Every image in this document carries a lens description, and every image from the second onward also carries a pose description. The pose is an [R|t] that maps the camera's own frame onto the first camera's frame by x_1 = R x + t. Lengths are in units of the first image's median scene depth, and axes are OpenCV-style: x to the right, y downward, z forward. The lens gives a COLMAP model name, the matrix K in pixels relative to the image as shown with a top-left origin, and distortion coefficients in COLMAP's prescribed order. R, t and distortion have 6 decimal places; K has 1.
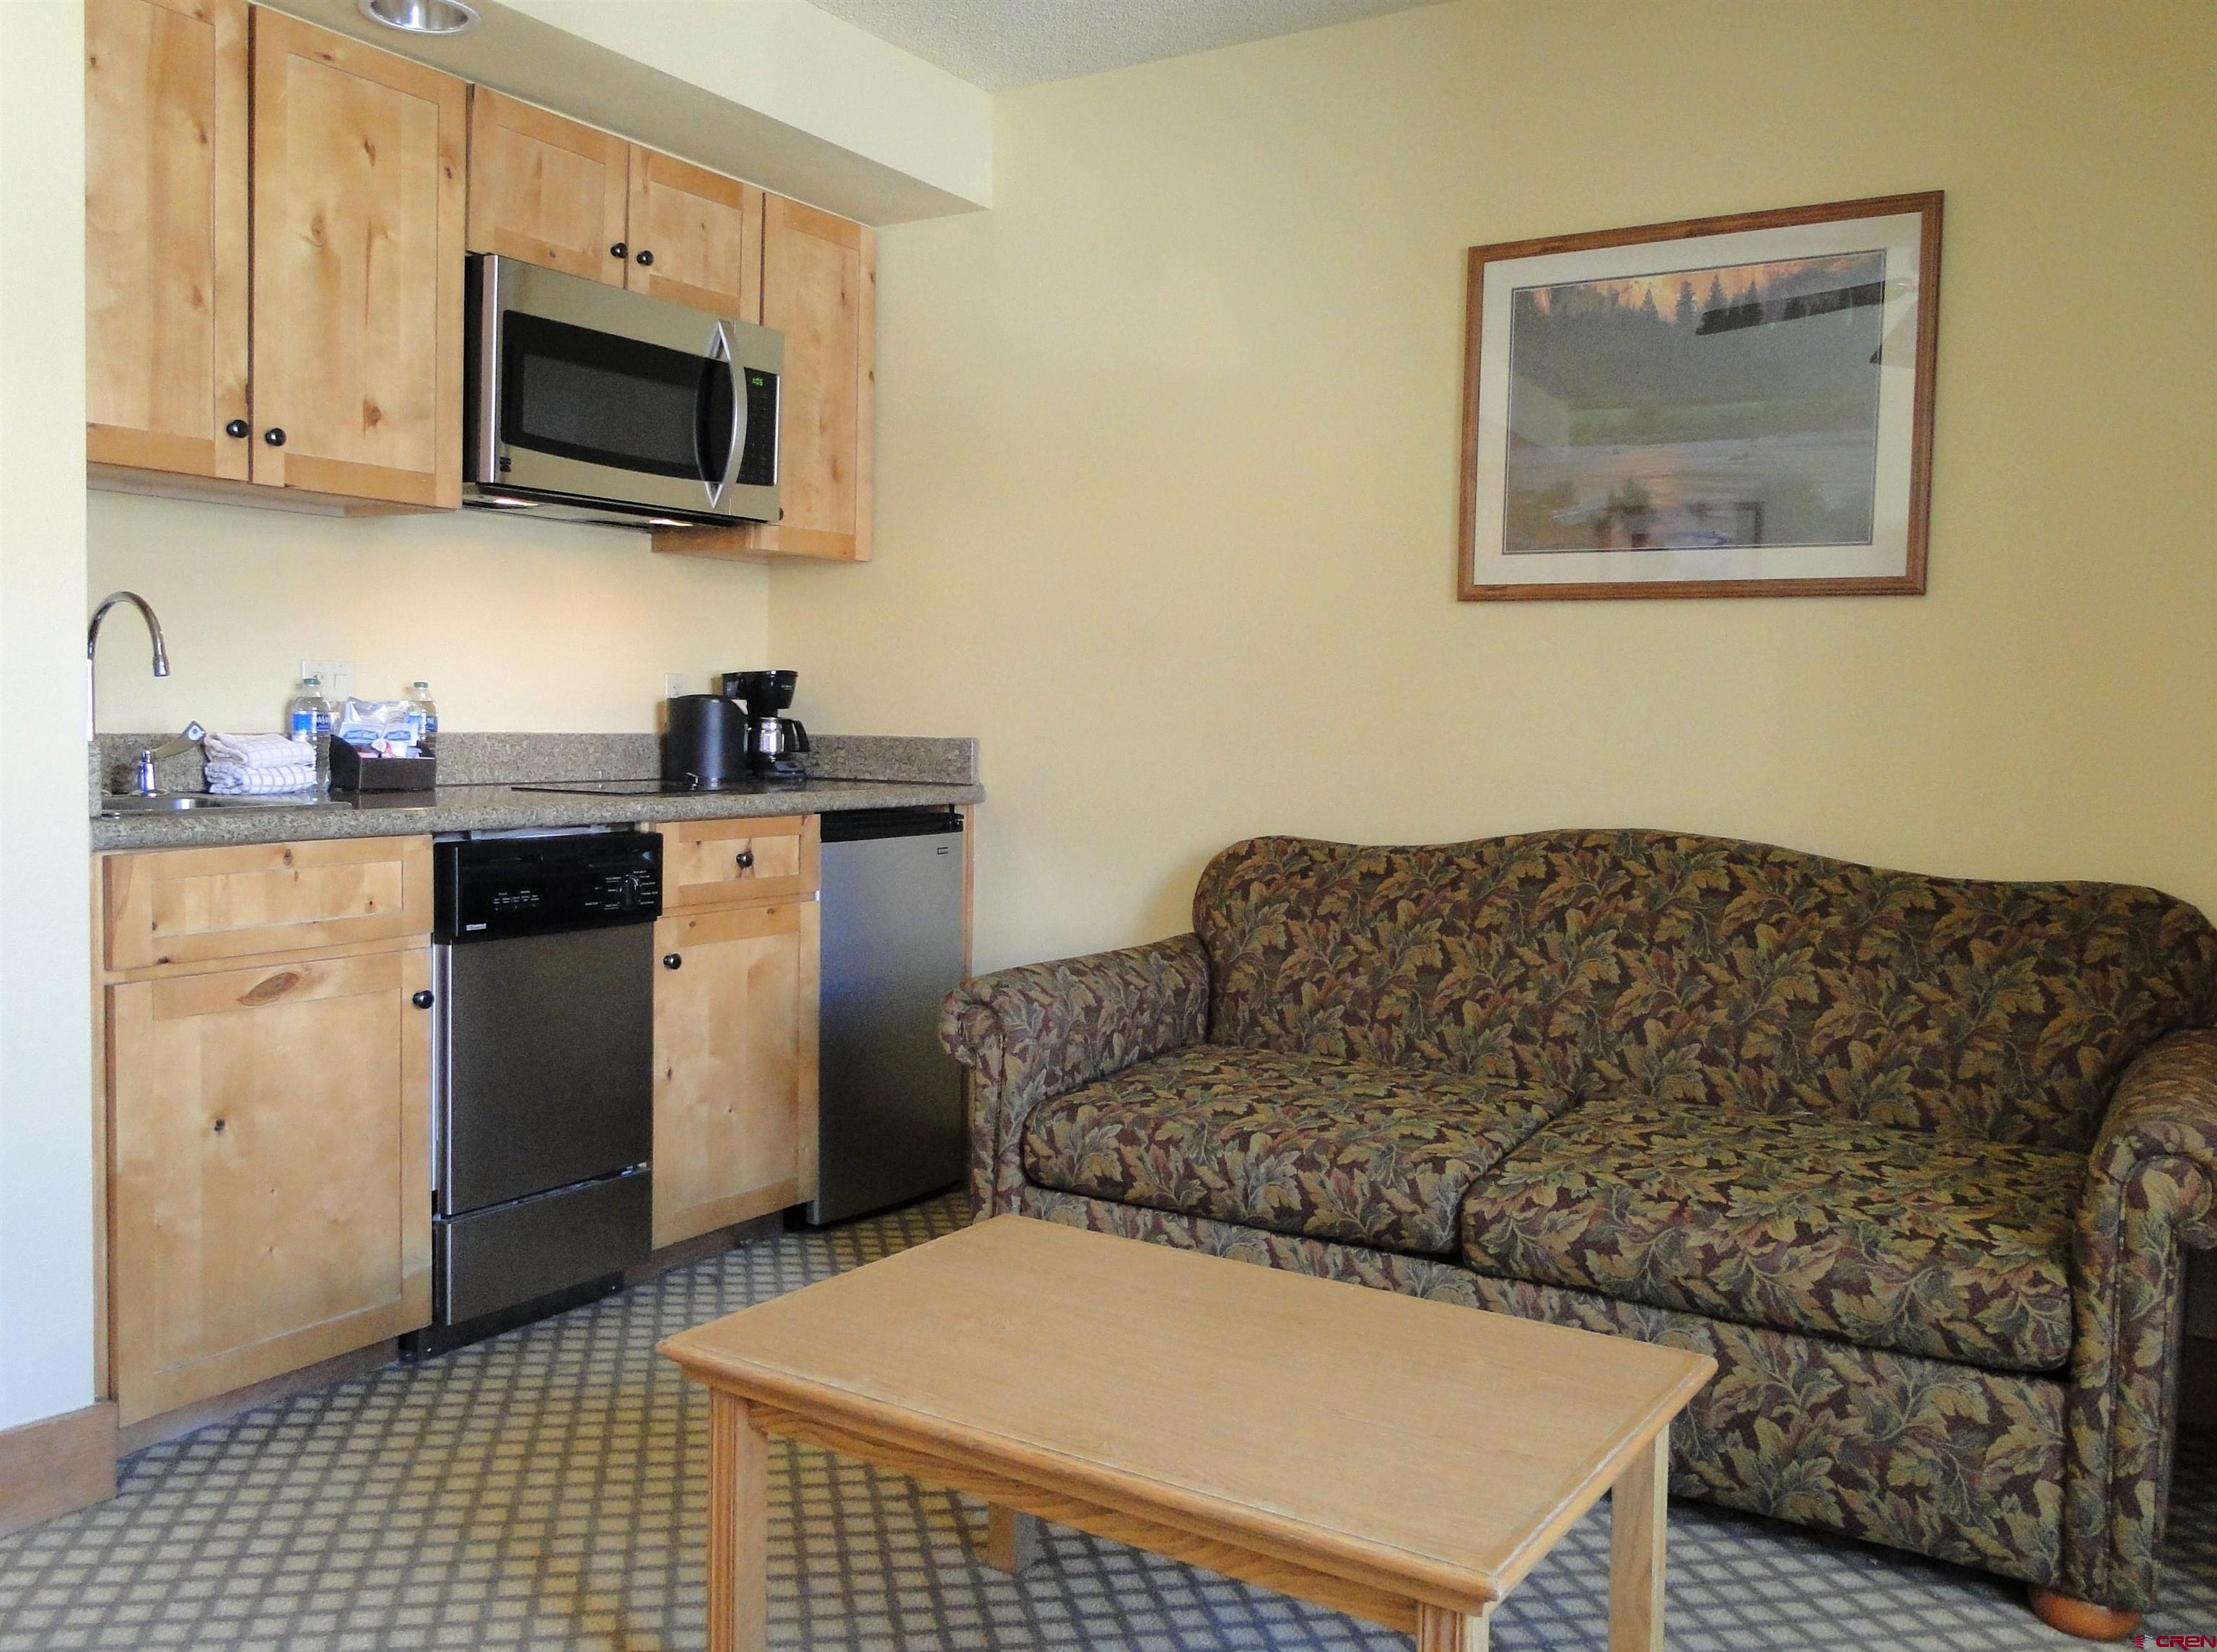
lens RADIAL K [[1829.5, 0, 1100.1], [0, 1829.5, 831.8], [0, 0, 1]] dist [0.002662, -0.009745]
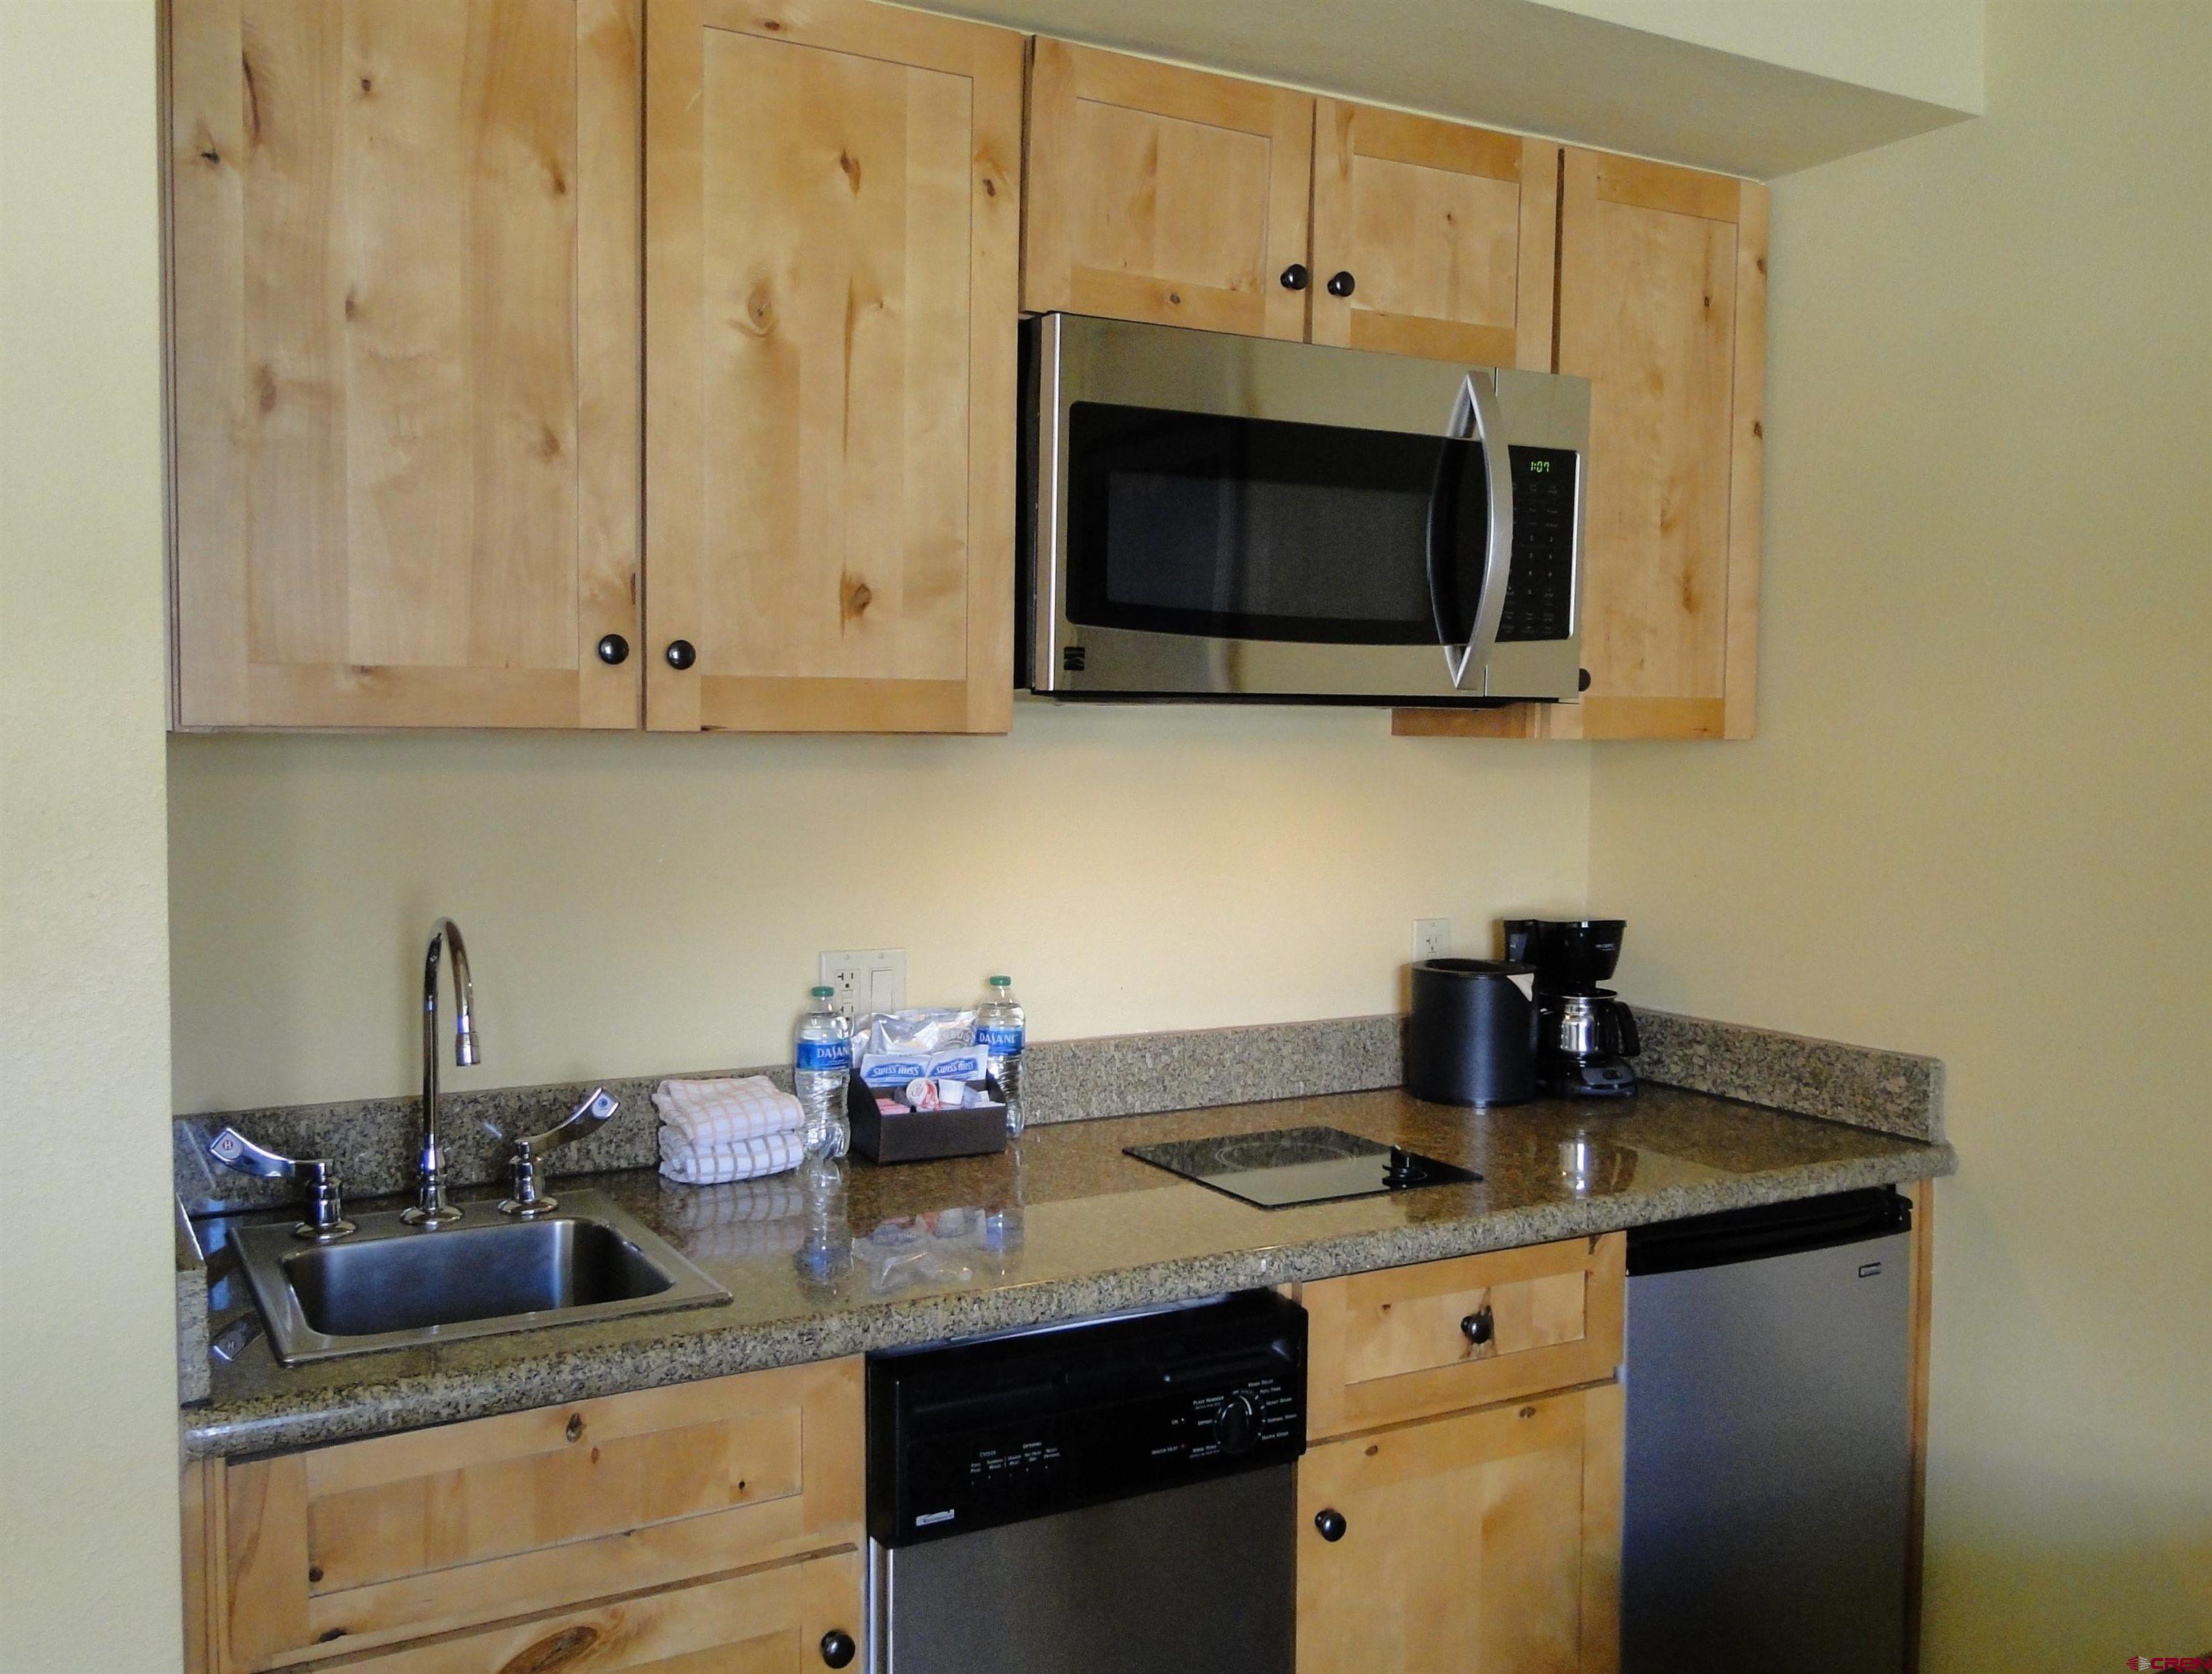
lens RADIAL K [[1920.1, 0, 1094.6], [0, 1920.1, 822.8], [0, 0, 1]] dist [0.012528, -0.017564]
pose [[0.877580, 0.010578, -0.479314, -0.016039], [-0.021922, 0.999596, -0.018078, -0.128832], [0.478929, 0.026373, 0.877457, 0.429525]]
